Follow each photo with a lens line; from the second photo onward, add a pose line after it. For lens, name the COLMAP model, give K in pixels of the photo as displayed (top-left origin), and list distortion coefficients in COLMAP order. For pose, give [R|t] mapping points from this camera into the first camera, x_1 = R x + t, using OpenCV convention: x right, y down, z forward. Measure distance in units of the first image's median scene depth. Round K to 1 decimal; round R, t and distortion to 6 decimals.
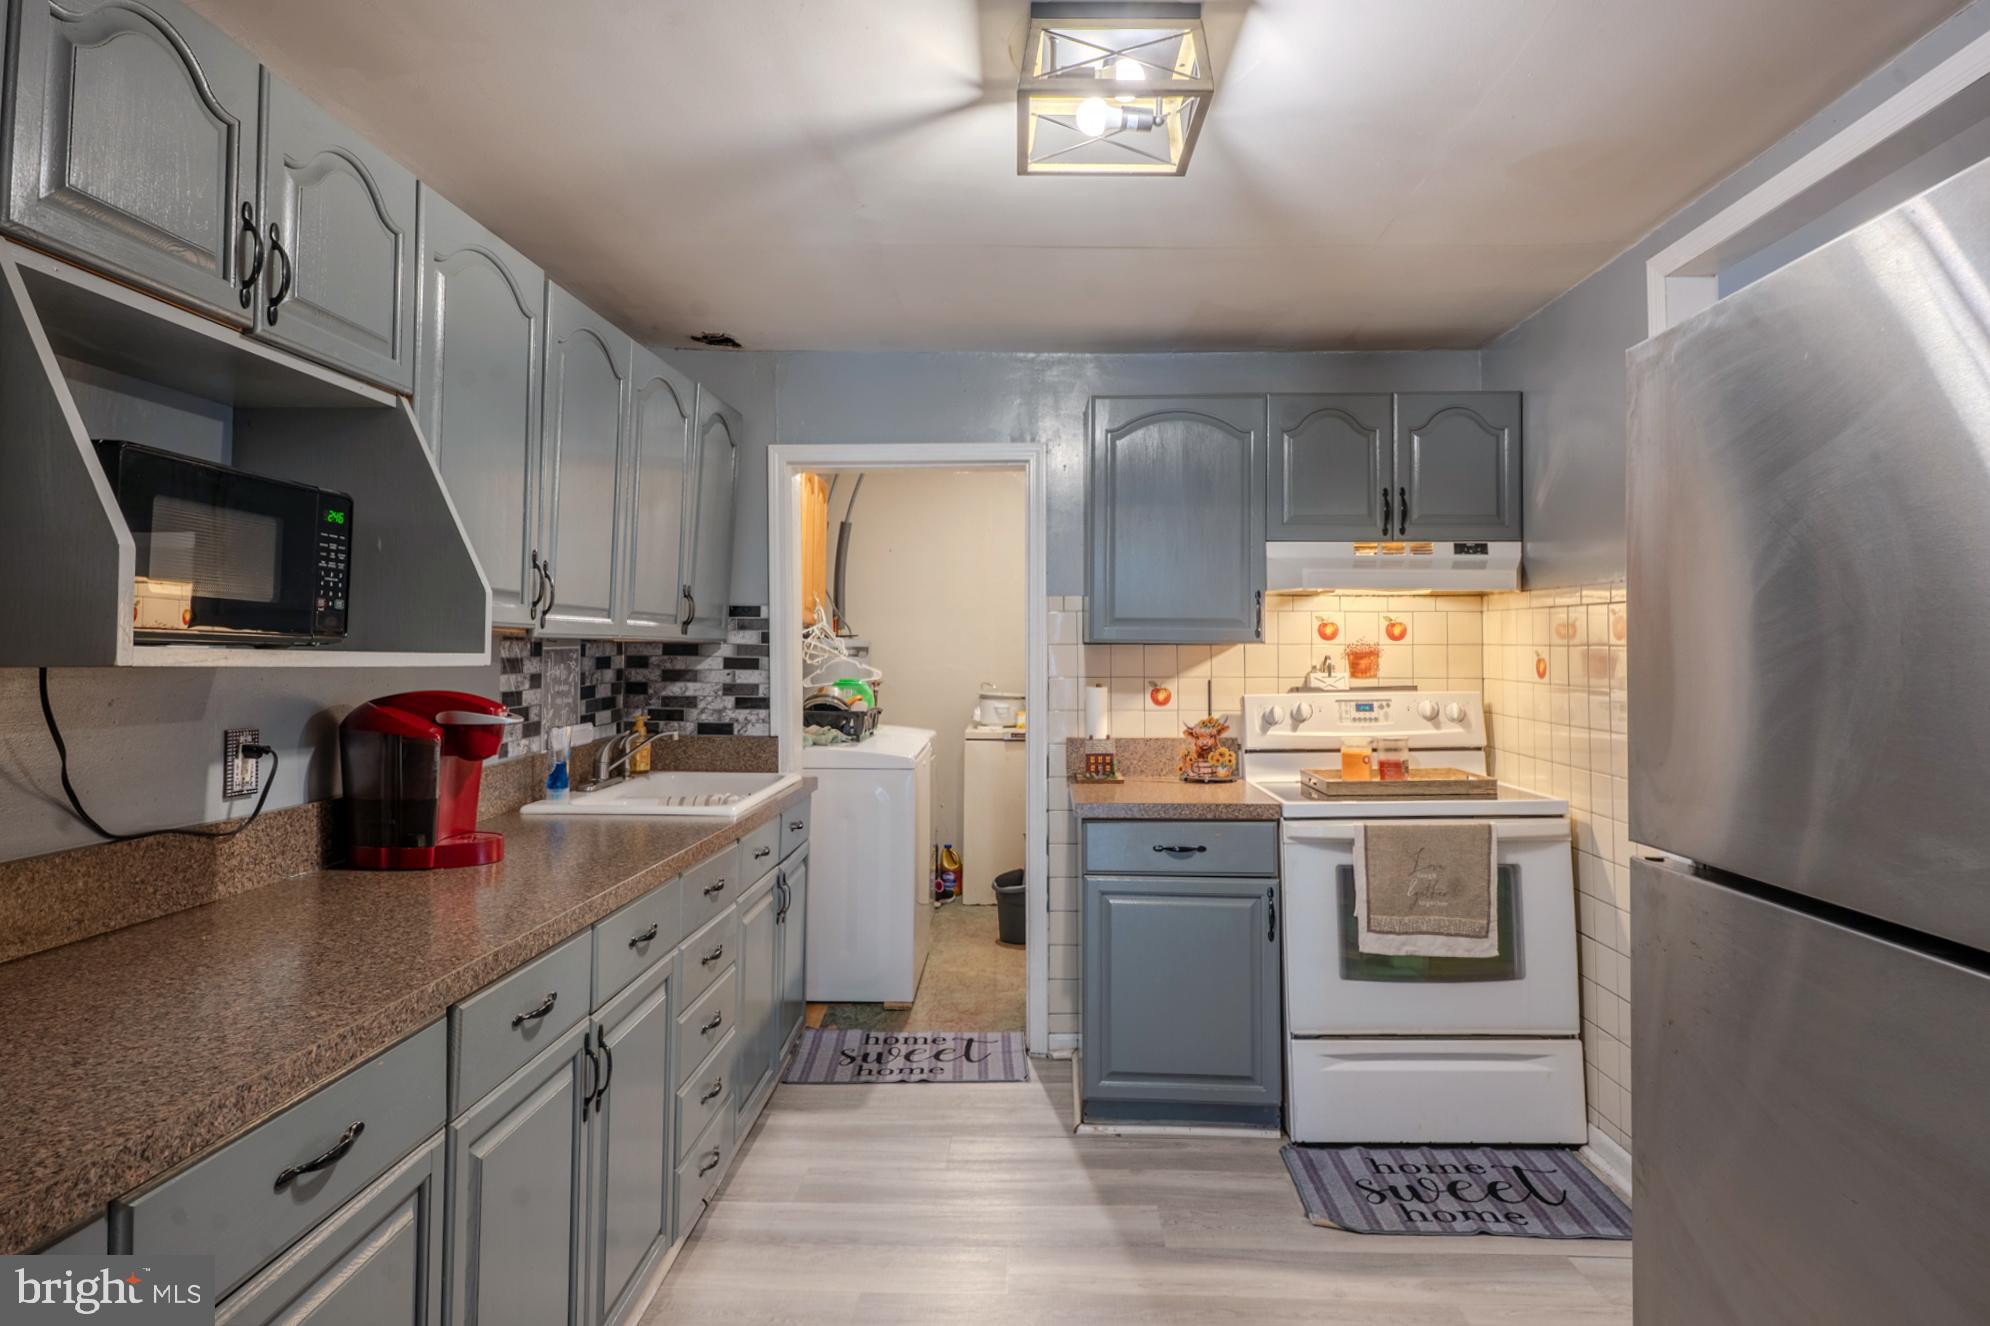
lens RADIAL K [[1108.6, 0, 997.2], [0, 1108.6, 637.6], [0, 0, 1]] dist [-0.002444, 0.000175]
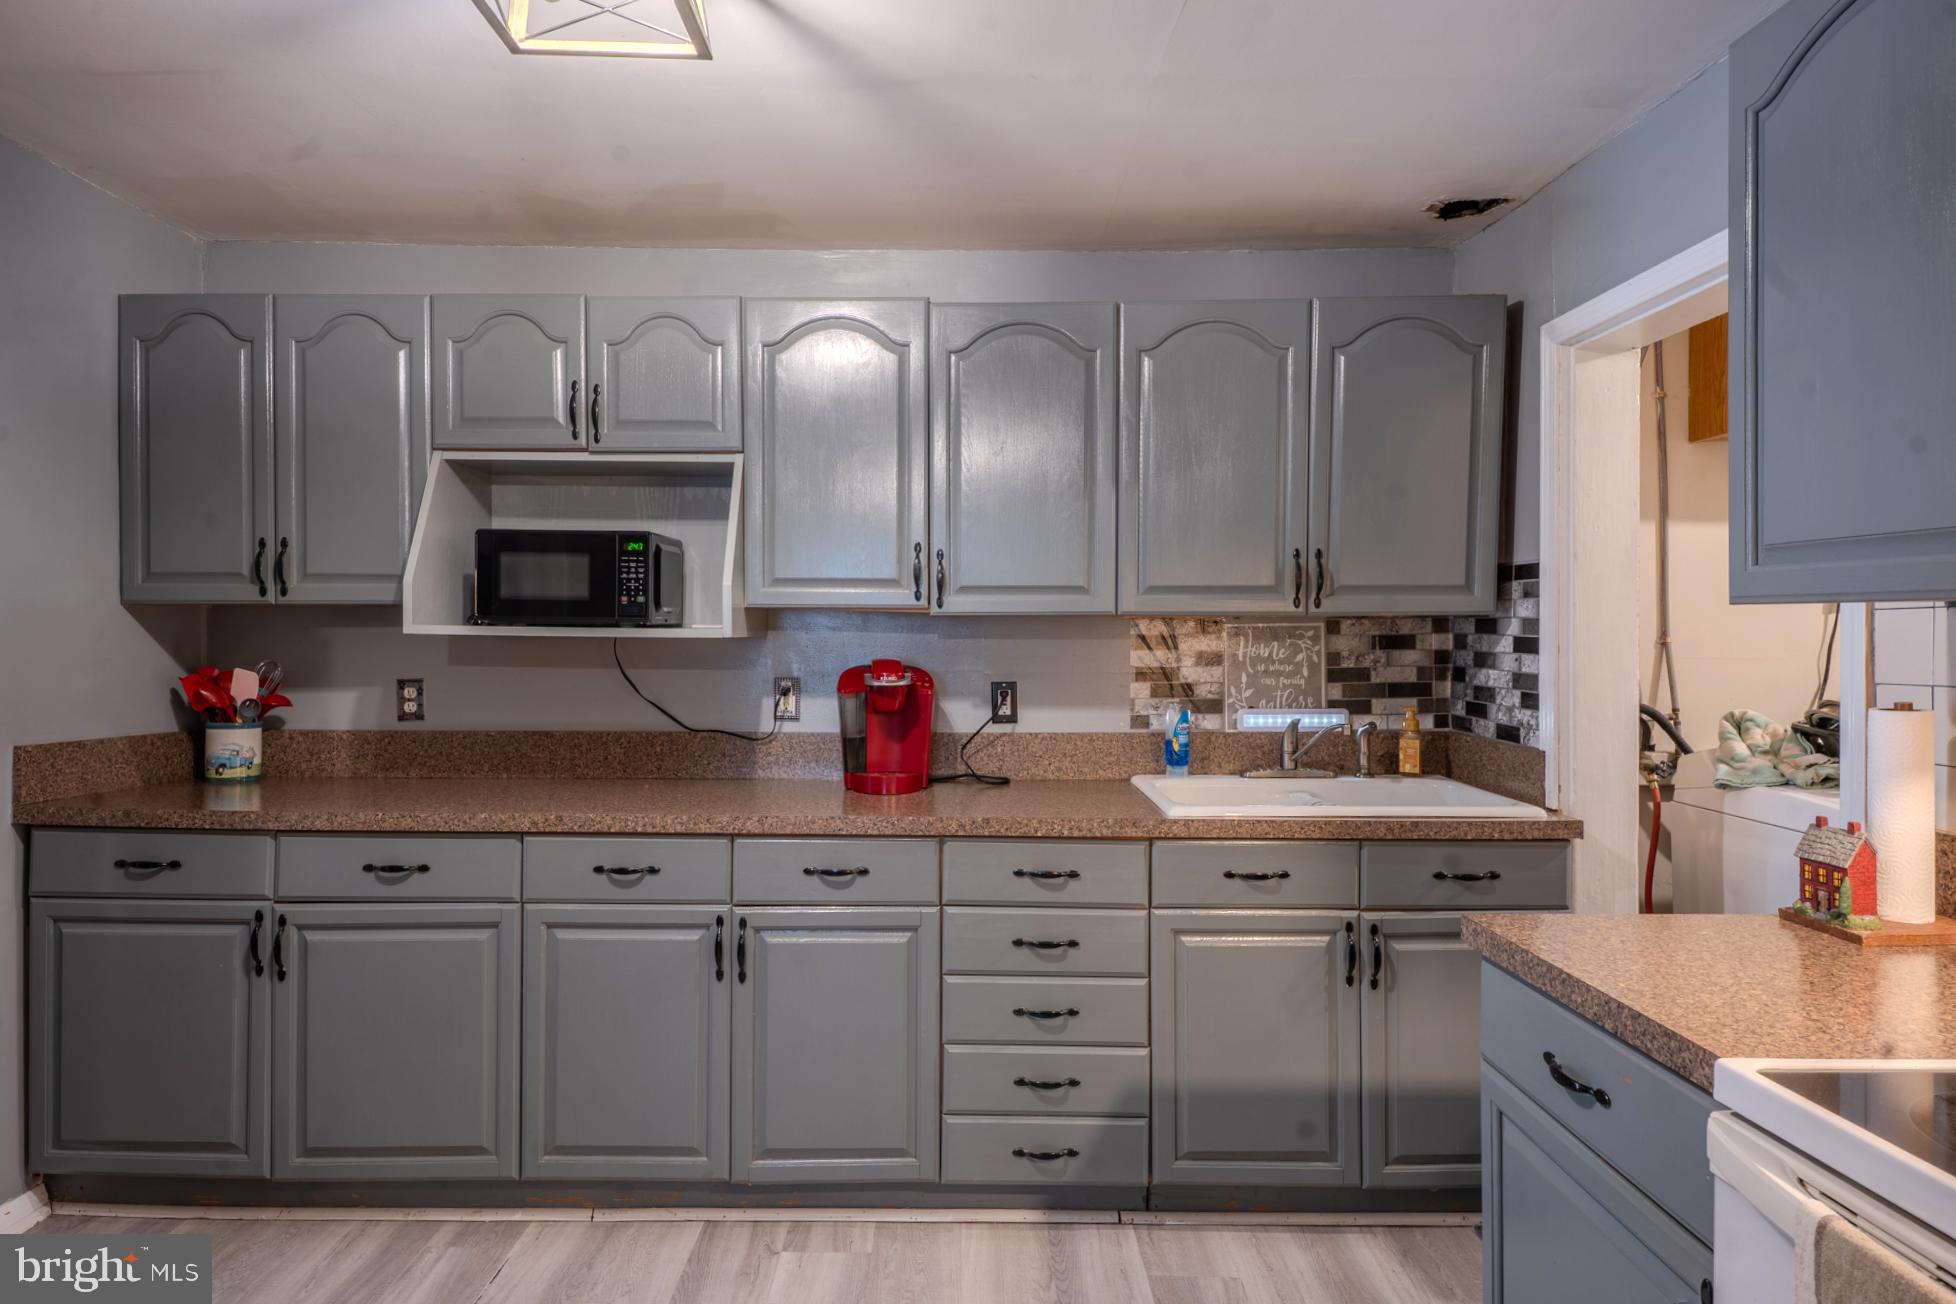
lens RADIAL K [[1122.8, 0, 974.7], [0, 1122.8, 672.1], [0, 0, 1]] dist [0.055414, -0.000067]
pose [[0.049282, 0.032556, -0.998254, 0.971972], [0.011530, 0.999383, 0.033162, 0.025057], [0.998718, -0.013145, 0.048877, 1.227922]]
